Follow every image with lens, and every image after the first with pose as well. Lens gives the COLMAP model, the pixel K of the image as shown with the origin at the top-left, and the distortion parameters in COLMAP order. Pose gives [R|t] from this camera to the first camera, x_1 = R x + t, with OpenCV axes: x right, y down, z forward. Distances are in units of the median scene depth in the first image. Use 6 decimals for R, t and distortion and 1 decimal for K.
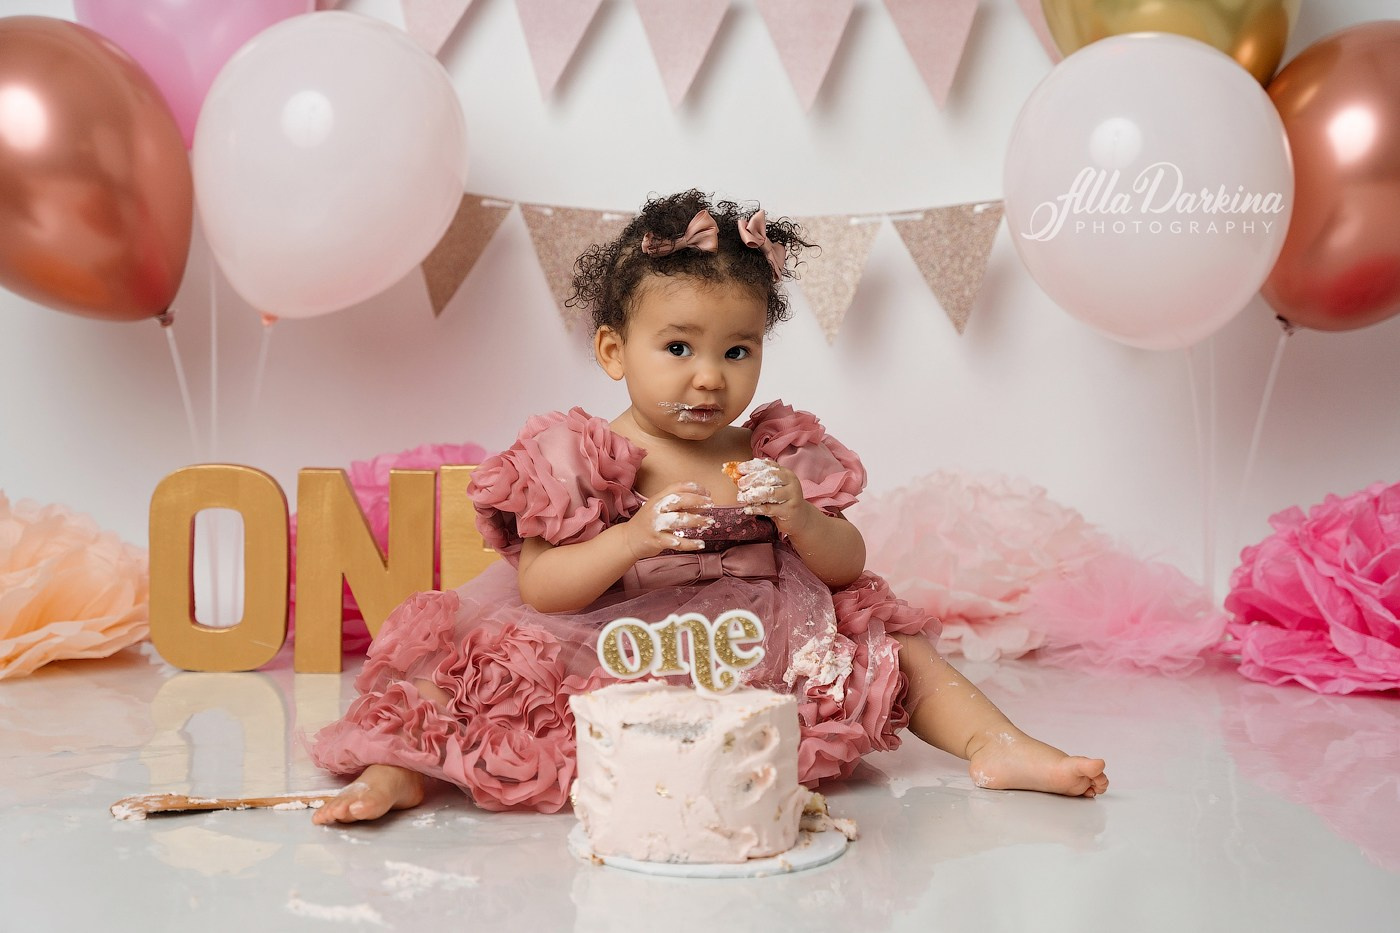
lens RADIAL K [[2294.7, 0, 701.2], [0, 2294.7, 451.9], [0, 0, 1]] dist [0.031136, 0.000000]
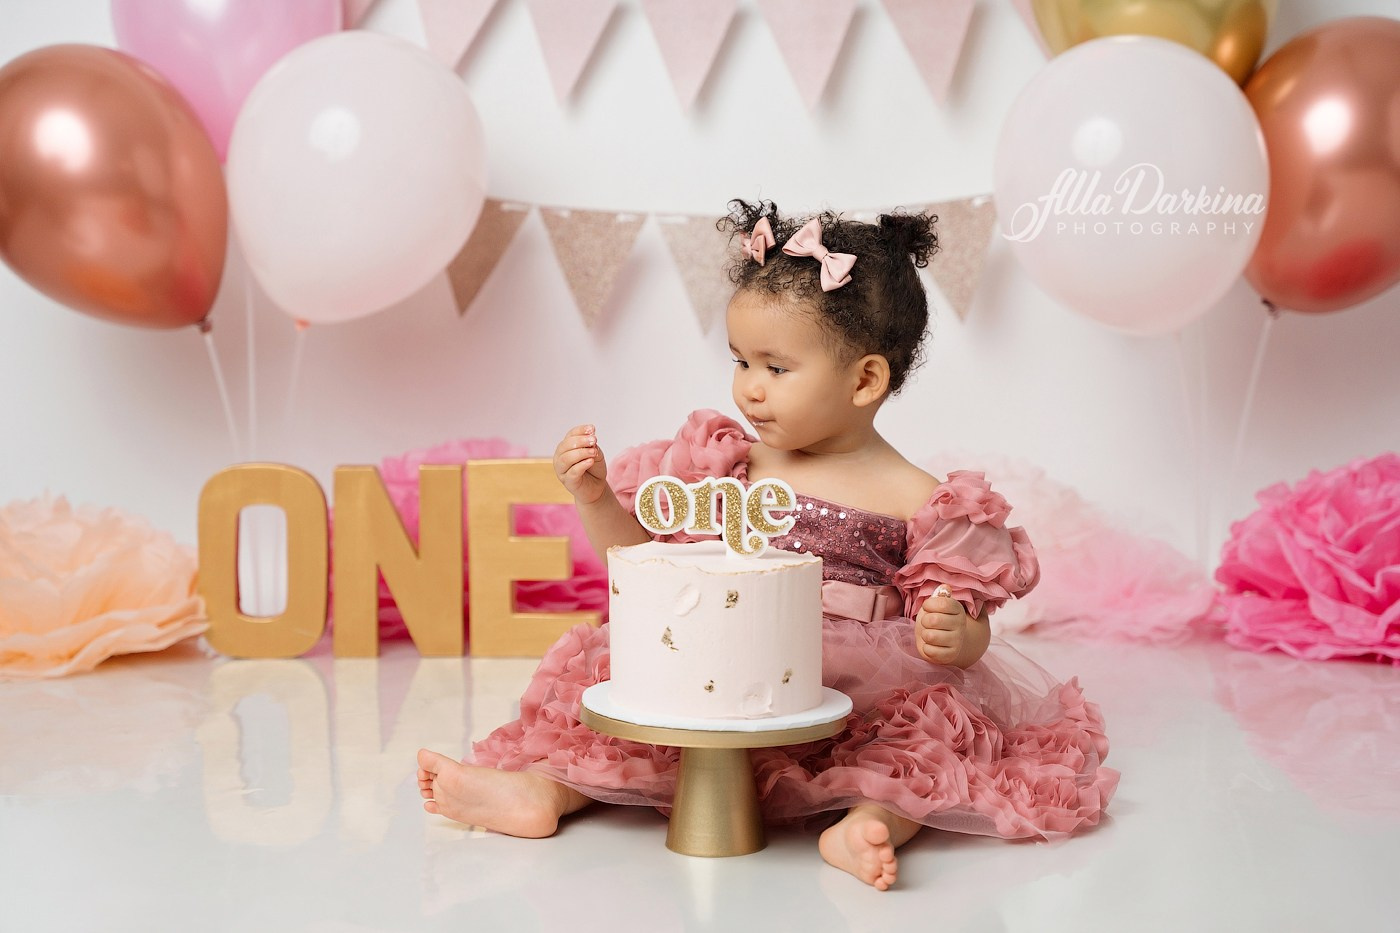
lens RADIAL K [[2424.9, 0, 693.3], [0, 2424.9, 448.4], [0, 0, 1]] dist [0.023985, 0.000000]
pose [[0.999527, -0.021065, -0.022387, 0.015872], [0.021259, 0.999738, 0.008472, -0.006909], [0.022203, -0.008944, 0.999713, -0.116006]]
